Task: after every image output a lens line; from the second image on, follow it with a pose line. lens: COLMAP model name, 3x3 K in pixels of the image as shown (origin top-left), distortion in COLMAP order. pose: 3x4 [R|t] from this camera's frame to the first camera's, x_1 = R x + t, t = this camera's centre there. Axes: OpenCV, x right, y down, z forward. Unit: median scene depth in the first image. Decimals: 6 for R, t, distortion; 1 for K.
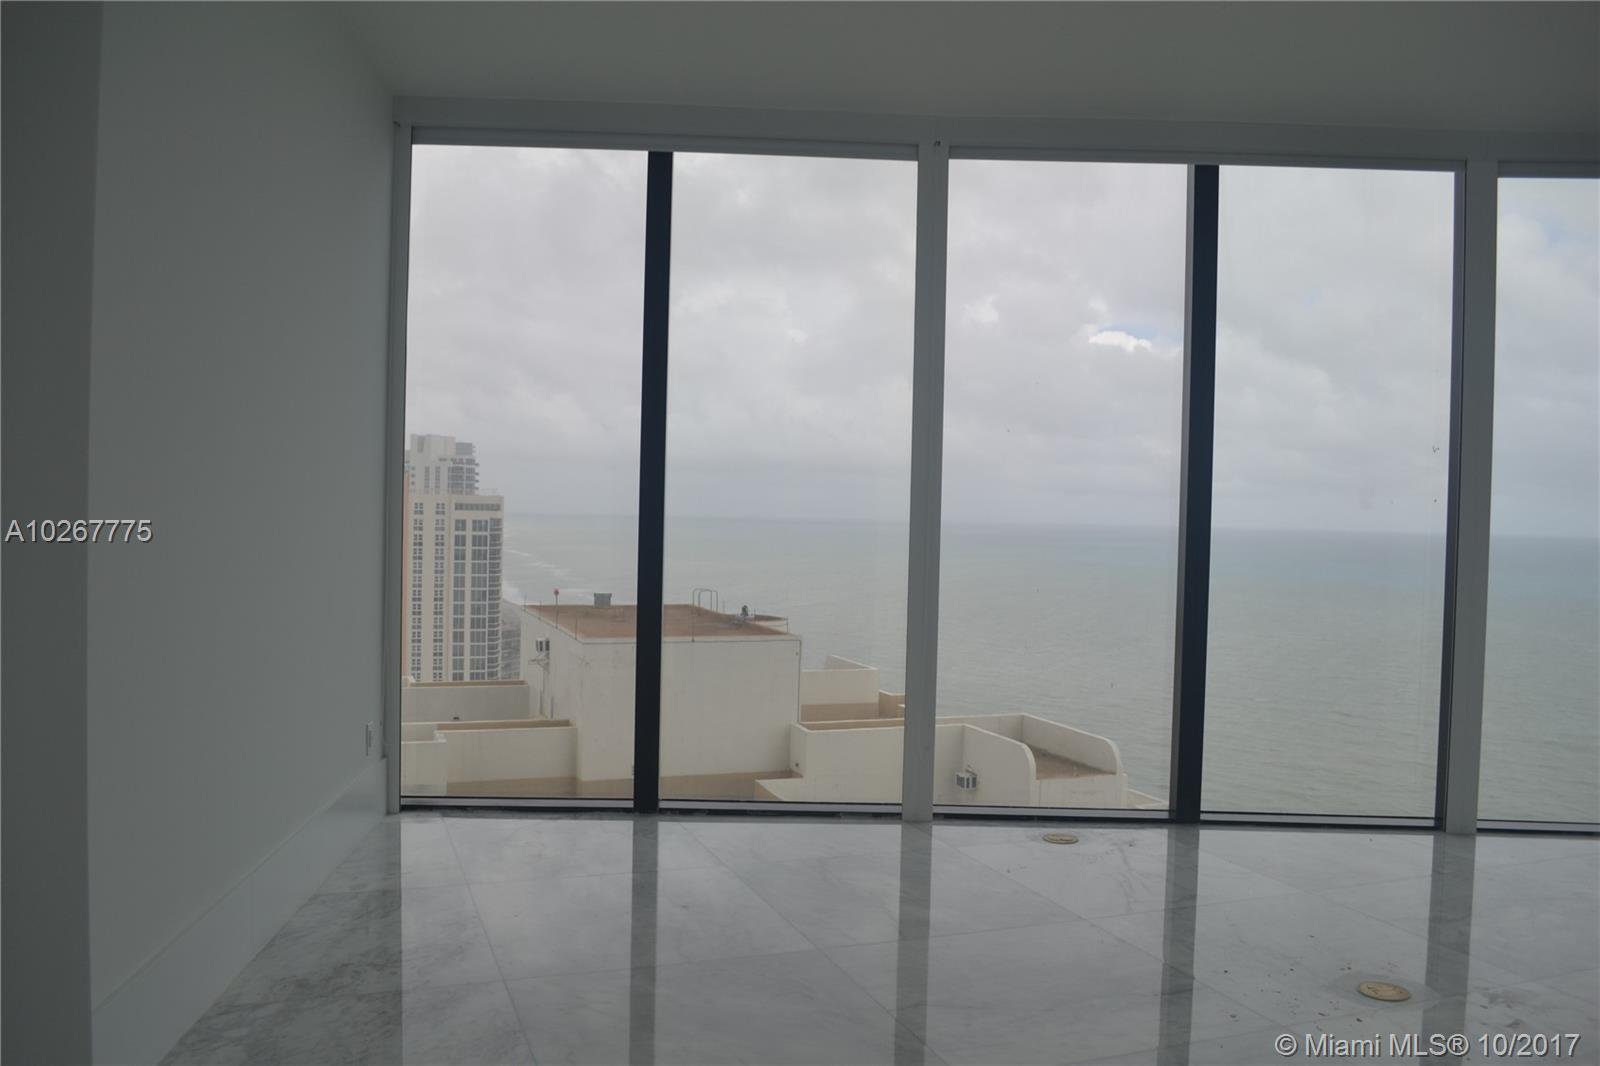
lens RADIAL K [[1269.2, 0, 800.0], [0, 1269.2, 533.0], [0, 0, 1]] dist [-0.070885, -0.002636]
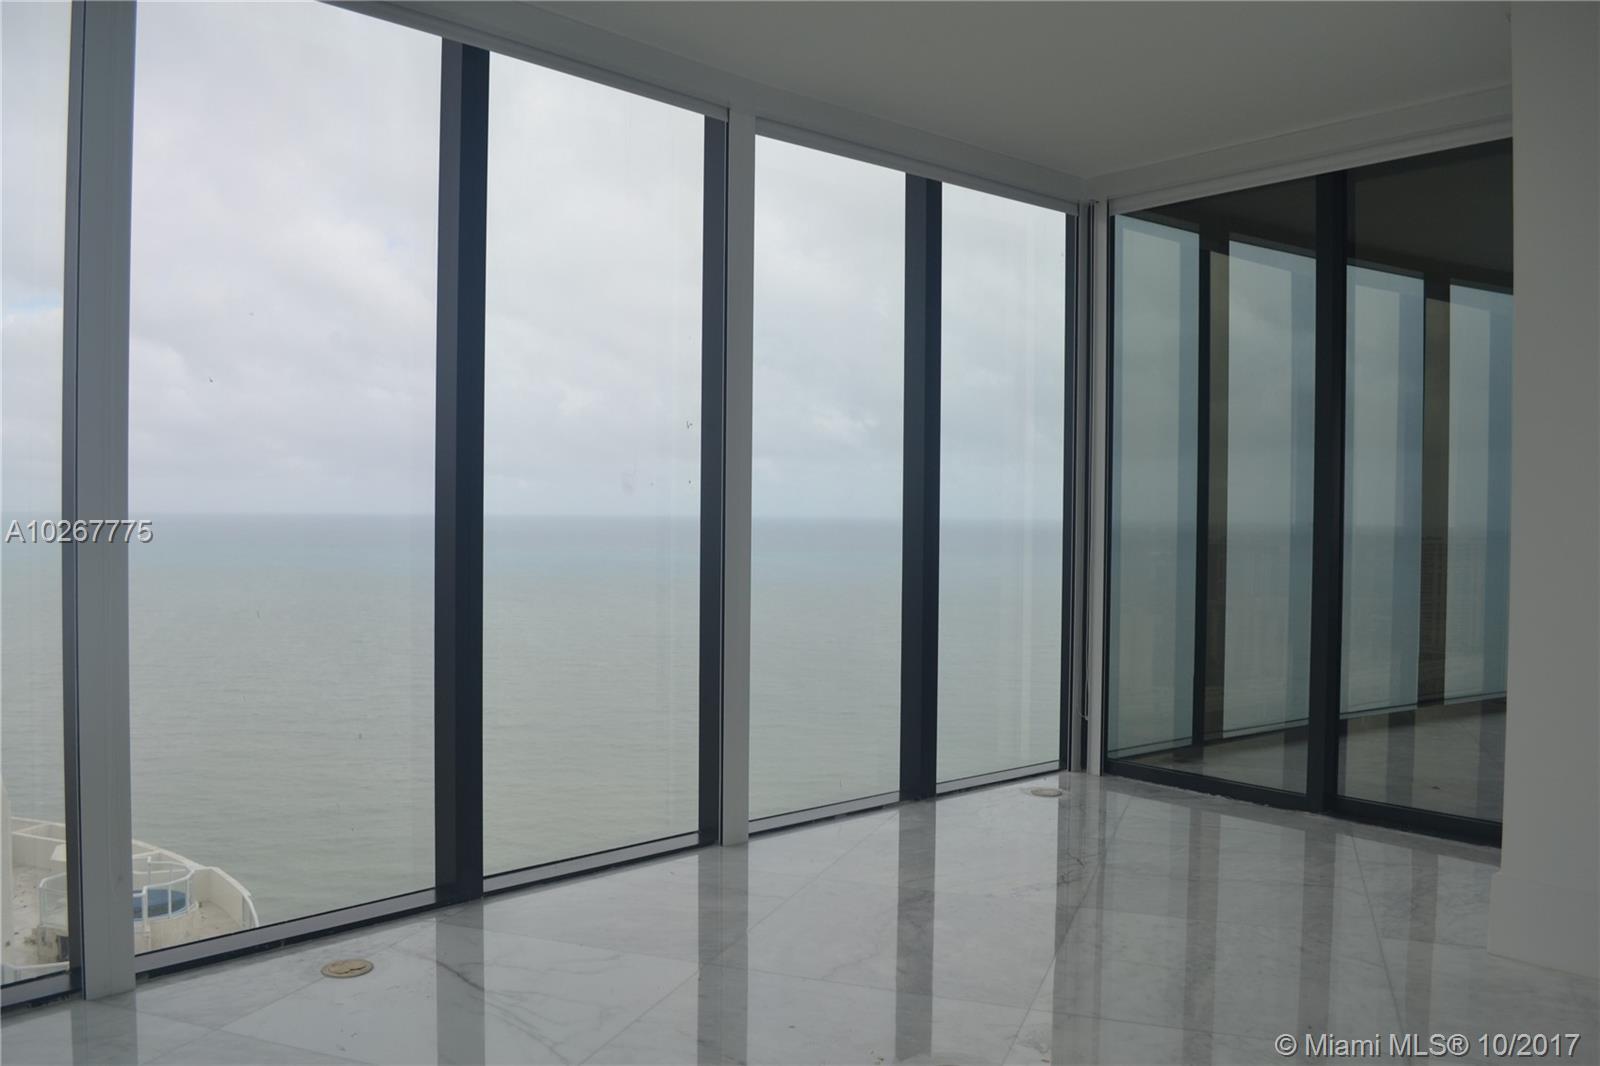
lens RADIAL K [[1269.2, 0, 800.0], [0, 1269.2, 533.0], [0, 0, 1]] dist [-0.070885, -0.002636]
pose [[0.654411, -0.028951, 0.755585, -0.135883], [0.017226, 0.999578, 0.023381, -0.008381], [-0.755943, -0.002285, 0.654634, 0.342883]]
